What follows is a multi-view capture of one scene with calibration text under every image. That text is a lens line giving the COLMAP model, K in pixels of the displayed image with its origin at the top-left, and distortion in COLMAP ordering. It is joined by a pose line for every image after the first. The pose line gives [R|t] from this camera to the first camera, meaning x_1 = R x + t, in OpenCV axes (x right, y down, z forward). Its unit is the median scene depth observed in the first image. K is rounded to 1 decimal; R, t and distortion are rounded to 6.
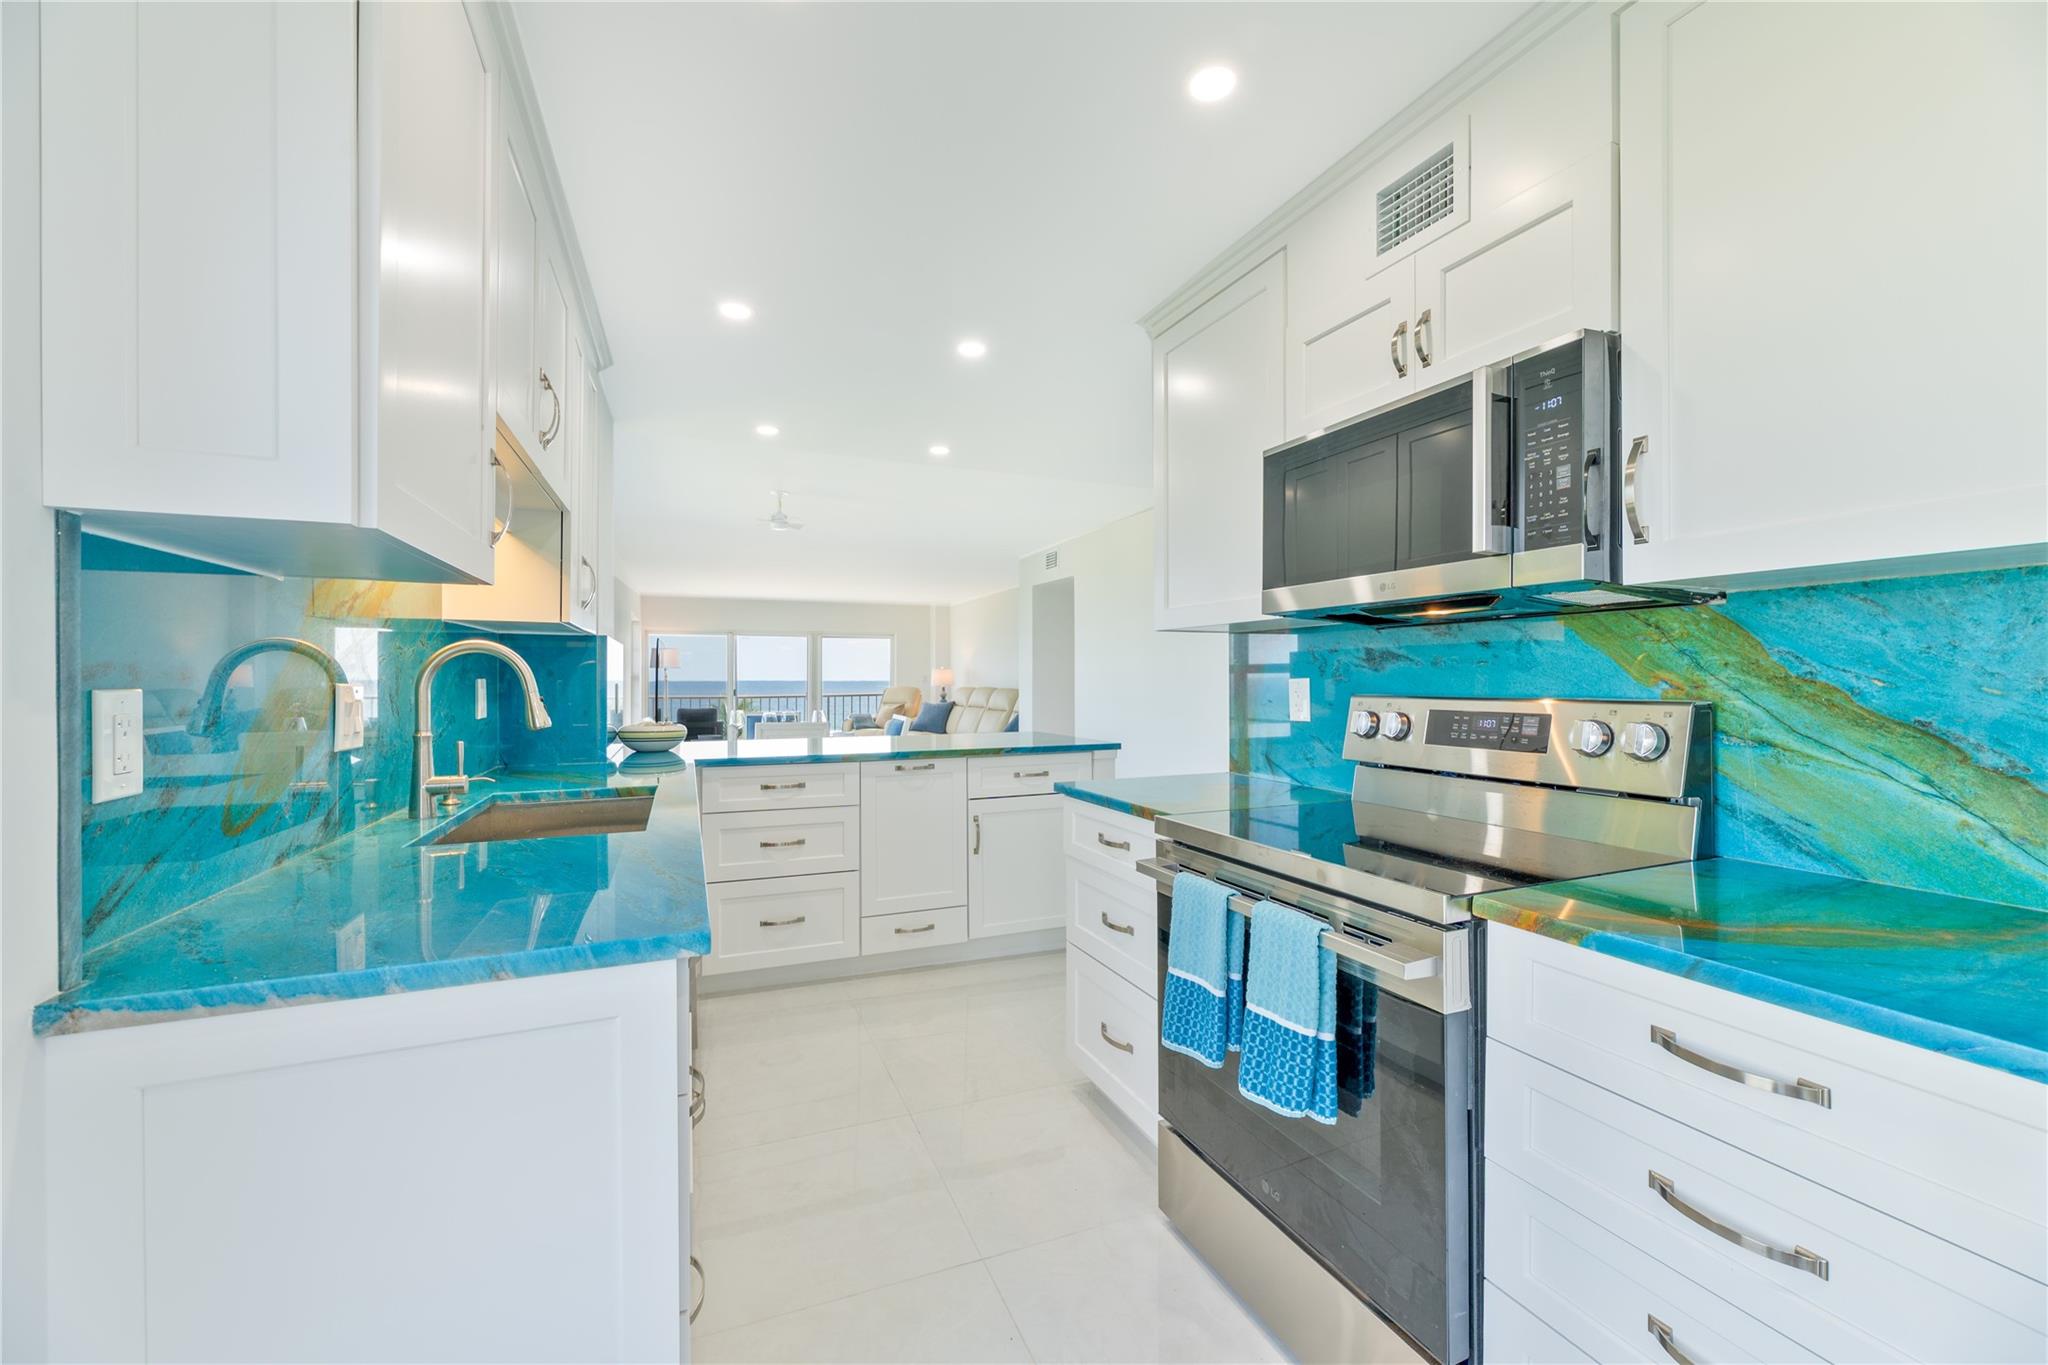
lens RADIAL K [[817.6, 0, 1025.3], [0, 817.6, 681.7], [0, 0, 1]] dist [0.004544, -0.000671]
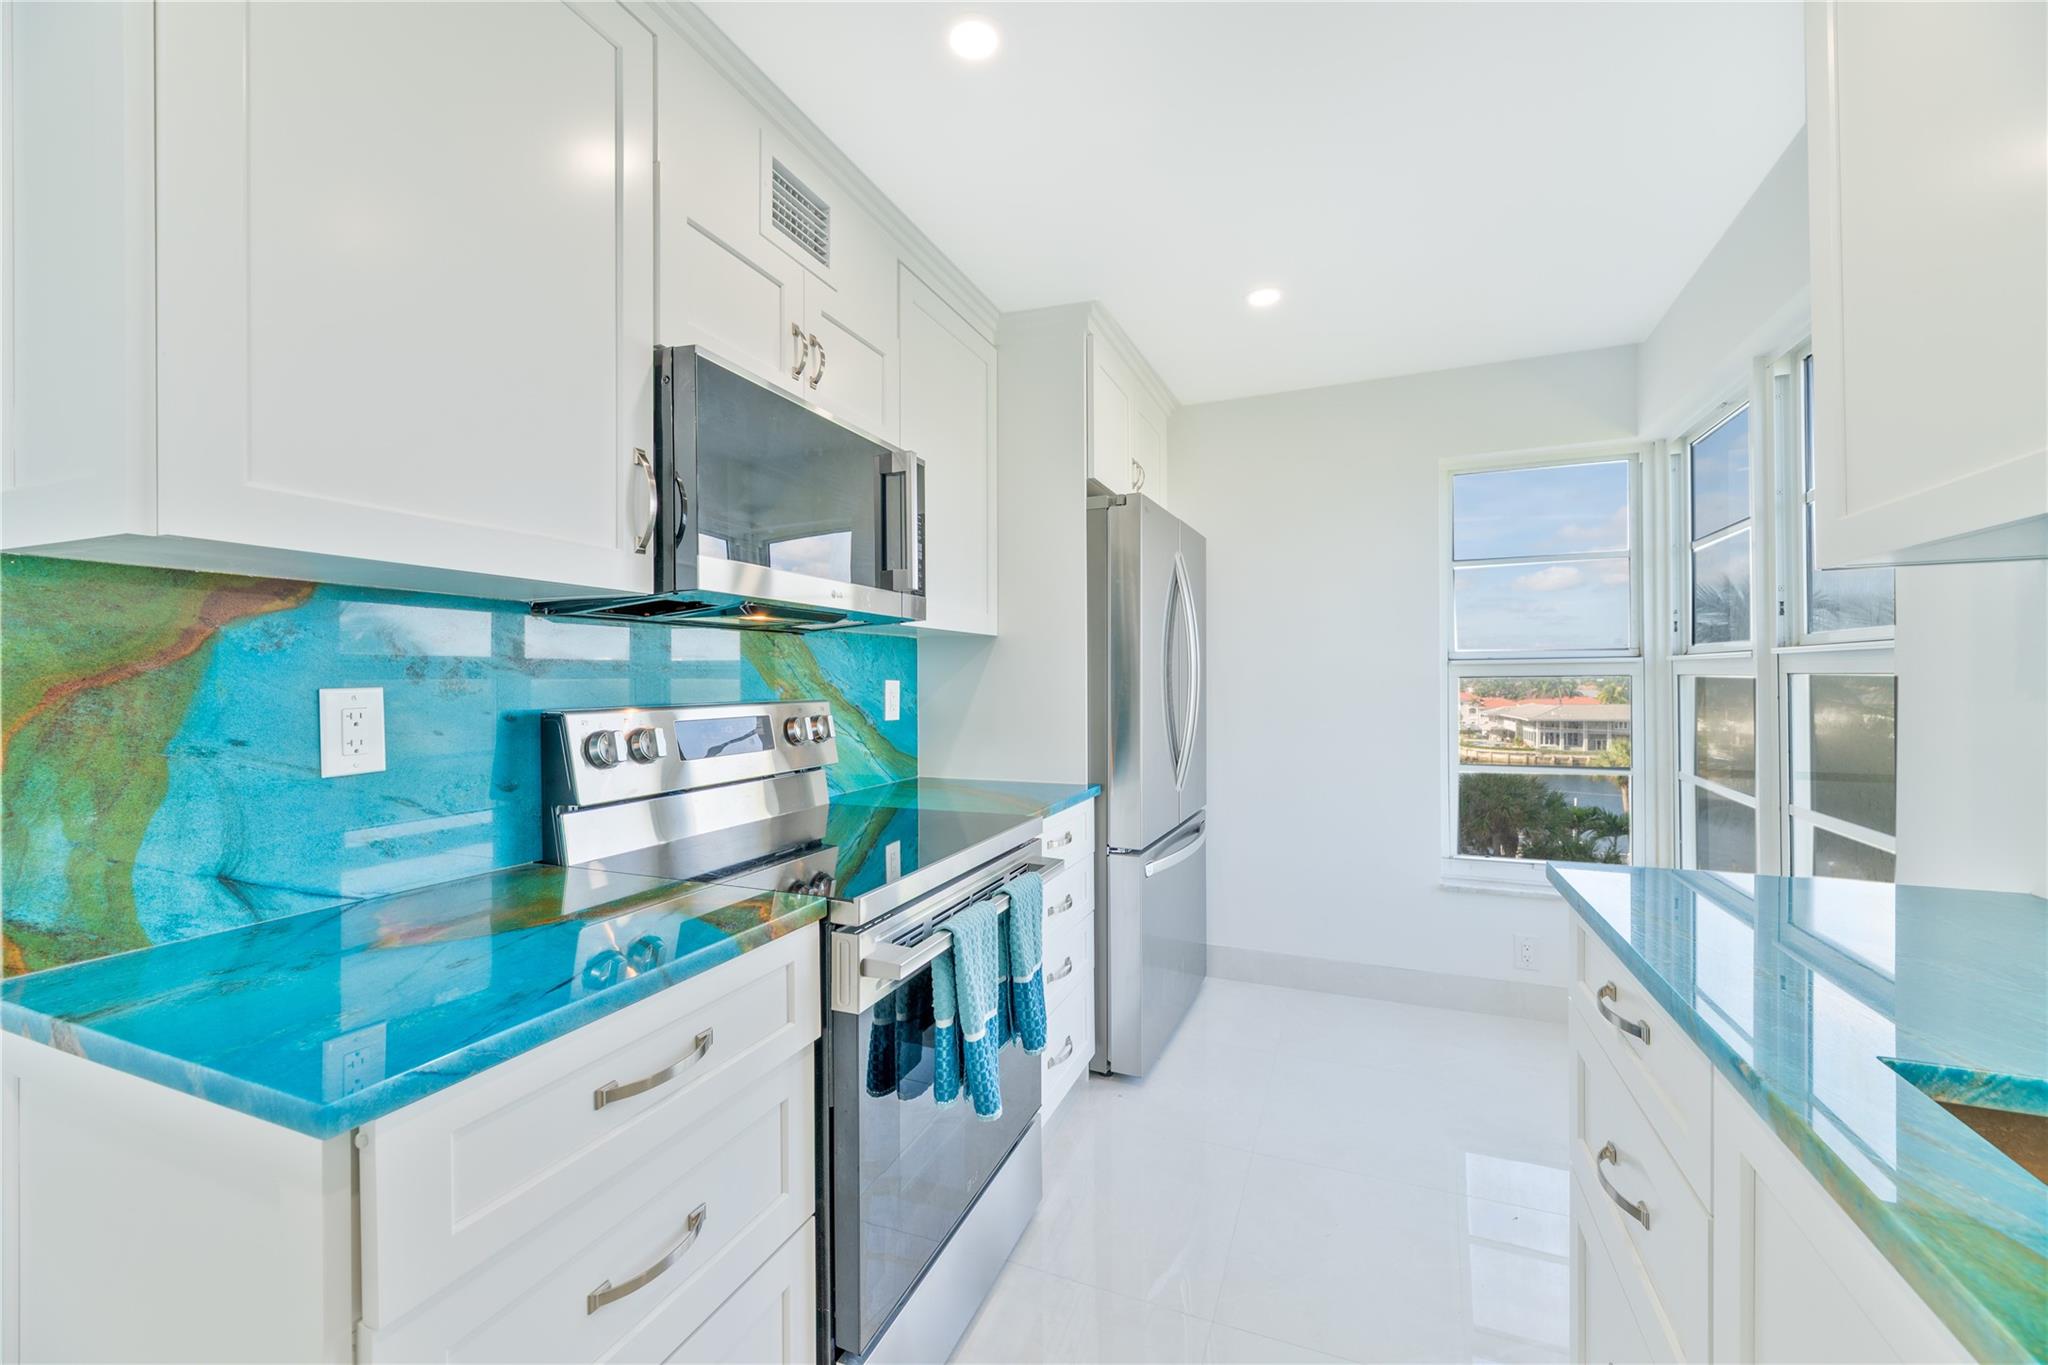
lens RADIAL K [[817.6, 0, 1026.1], [0, 817.6, 679.8], [0, 0, 1]] dist [0.004544, -0.000671]
pose [[-0.700216, 0.009139, 0.713872, -0.493274], [0.011972, 0.999928, -0.001058, -0.005425], [-0.713831, 0.007806, -0.700275, 1.695382]]
